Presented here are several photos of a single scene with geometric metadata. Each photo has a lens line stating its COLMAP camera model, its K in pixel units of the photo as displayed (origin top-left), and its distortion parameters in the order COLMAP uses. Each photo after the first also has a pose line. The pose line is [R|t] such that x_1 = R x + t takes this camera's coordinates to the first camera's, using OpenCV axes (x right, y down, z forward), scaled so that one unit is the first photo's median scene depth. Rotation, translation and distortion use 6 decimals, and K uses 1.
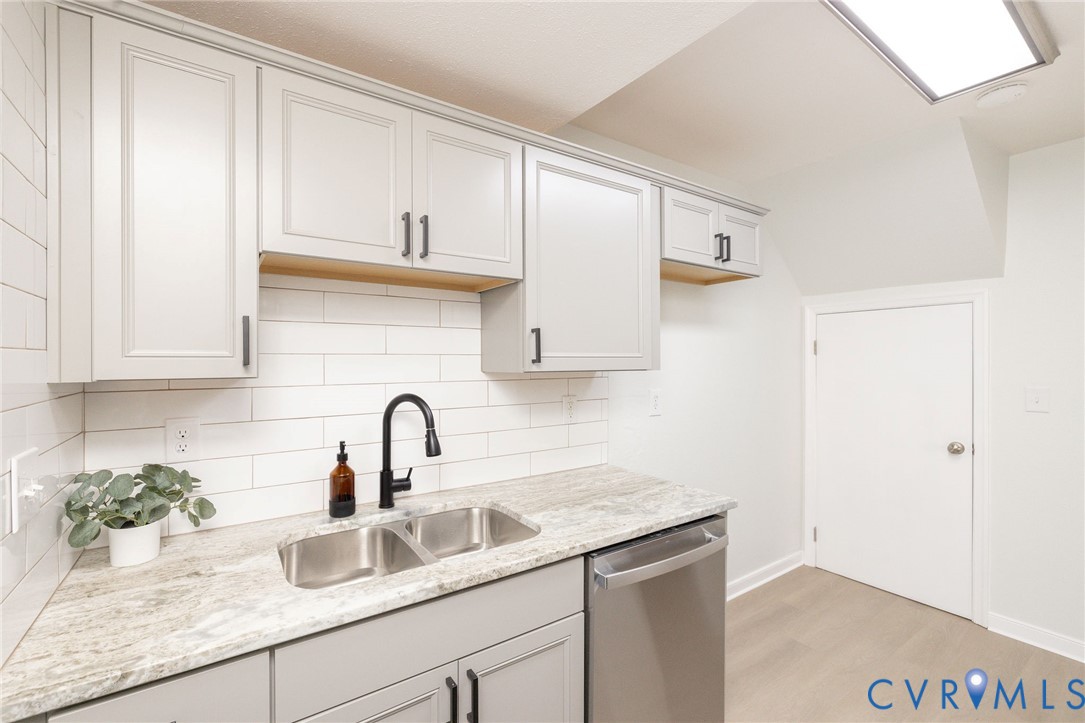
lens RADIAL K [[471.9, 0, 520.5], [0, 471.9, 358.4], [0, 0, 1]] dist [0.001186, 0.000137]
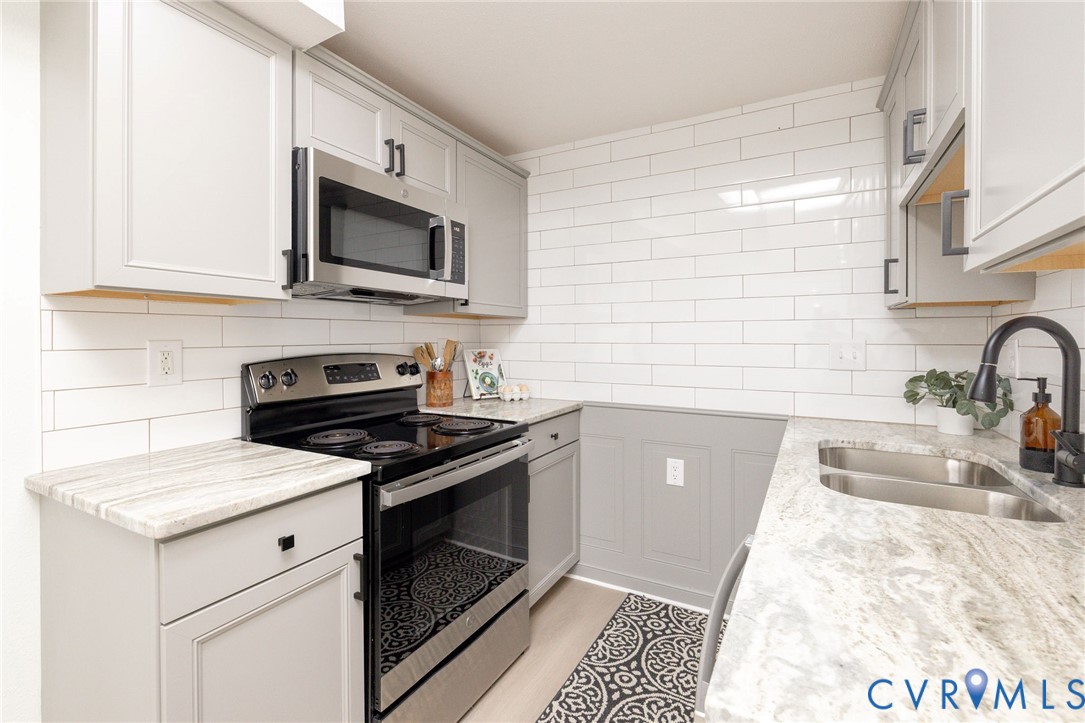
lens RADIAL K [[487.7, 0, 528.0], [0, 487.7, 338.2], [0, 0, 1]] dist [-0.001093, 0.001447]
pose [[-0.901216, -0.001523, -0.433367, 0.707051], [-0.000895, 0.999998, -0.001655, 0.104553], [0.433369, -0.001103, -0.901216, 1.272501]]
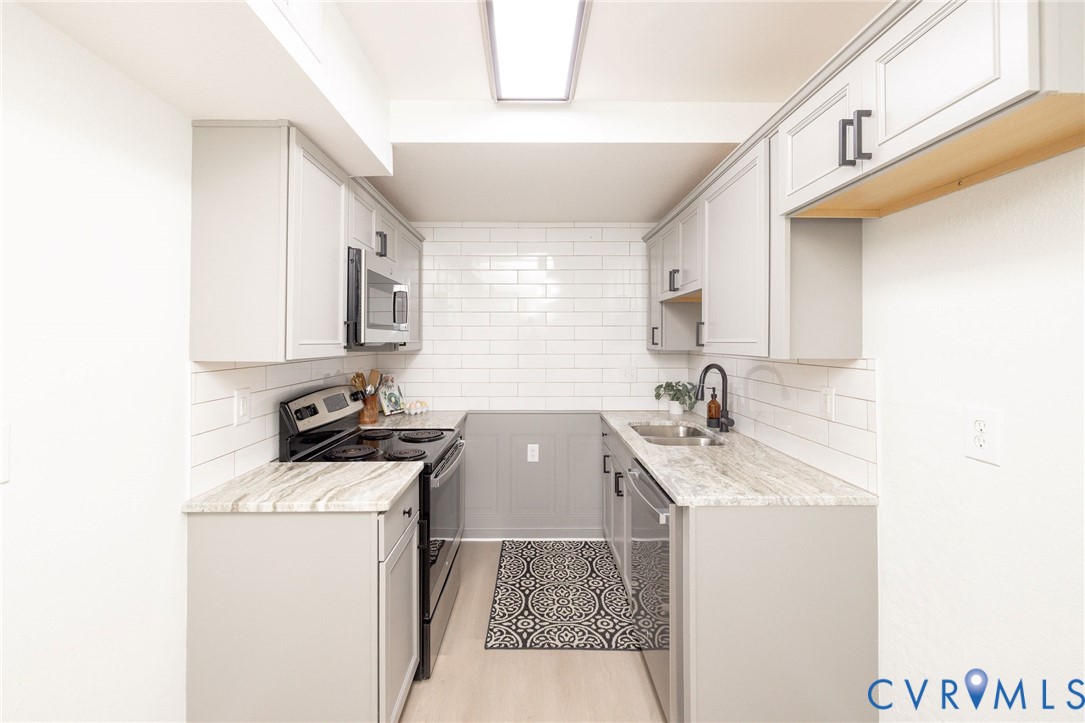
lens RADIAL K [[487.7, 0, 529.4], [0, 487.7, 336.5], [0, 0, 1]] dist [-0.001093, 0.001447]
pose [[-0.560427, -0.003953, -0.828194, 1.500386], [0.000012, 0.999989, -0.004780, -0.012369], [0.828204, -0.002689, -0.560421, 1.372226]]
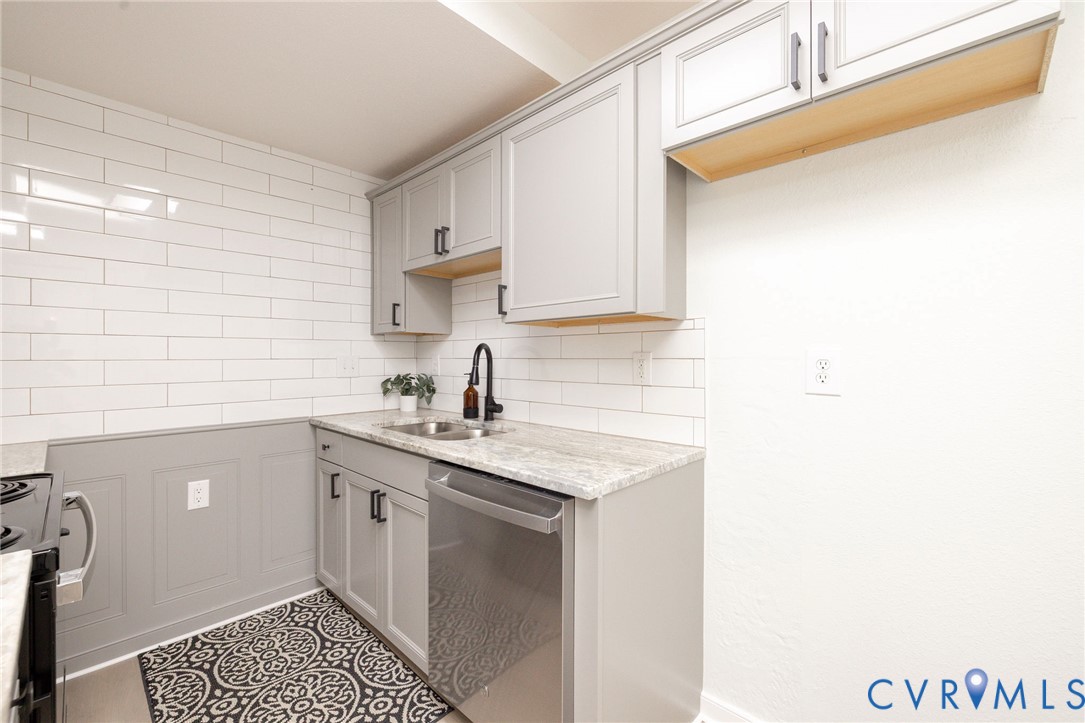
lens RADIAL K [[471.9, 0, 540.9], [0, 471.9, 358.7], [0, 0, 1]] dist [0.001186, 0.000137]
pose [[0.206533, 0.003954, -0.978432, 1.185048], [0.004226, 0.999979, 0.004933, 0.112035], [0.978430, -0.005153, 0.206512, 0.837817]]
